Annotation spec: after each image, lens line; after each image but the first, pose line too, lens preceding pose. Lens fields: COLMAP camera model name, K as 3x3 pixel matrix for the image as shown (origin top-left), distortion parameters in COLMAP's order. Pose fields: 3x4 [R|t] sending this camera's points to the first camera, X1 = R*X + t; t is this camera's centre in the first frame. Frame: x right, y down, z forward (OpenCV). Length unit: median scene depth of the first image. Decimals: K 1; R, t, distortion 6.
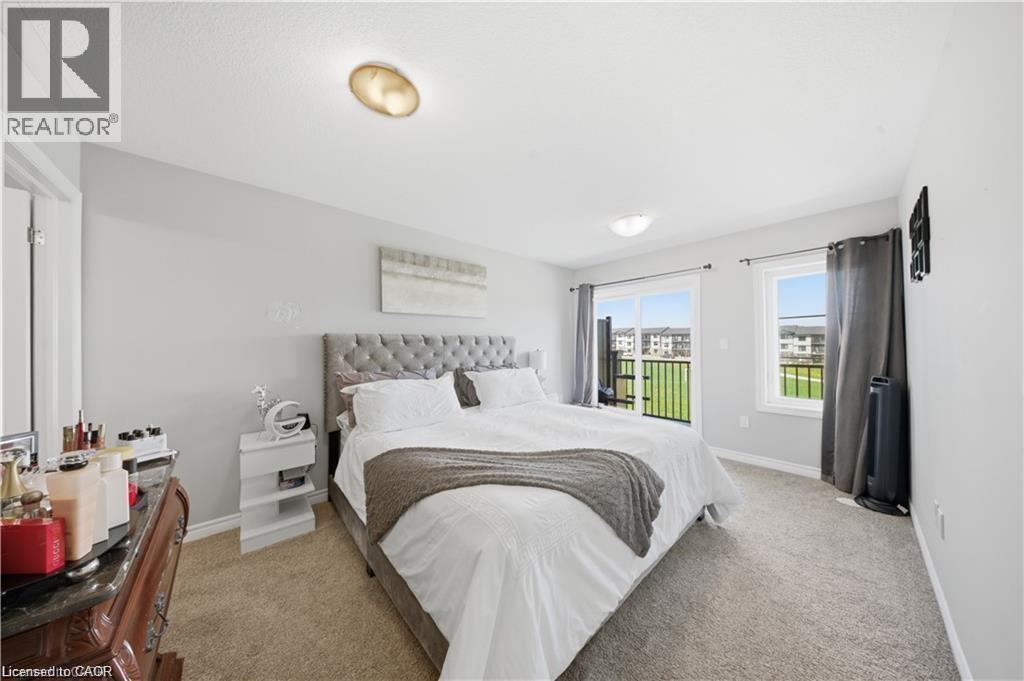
lens RADIAL K [[305.8, 0, 515.2], [0, 305.8, 348.0], [0, 0, 1]] dist [-0.001910, -0.000393]
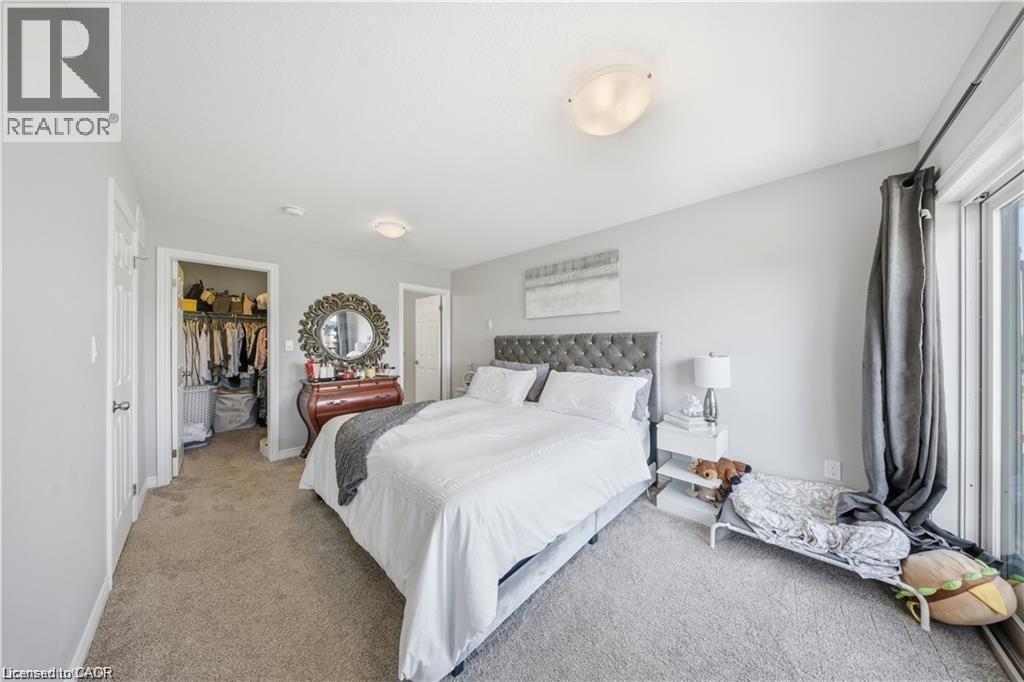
lens RADIAL K [[305.8, 0, 509.5], [0, 305.8, 340.6], [0, 0, 1]] dist [-0.001910, -0.000393]
pose [[0.079516, -0.004625, -0.996823, 0.790763], [-0.012060, 0.999912, -0.005601, -0.012994], [0.996761, 0.012467, 0.079453, 0.726610]]
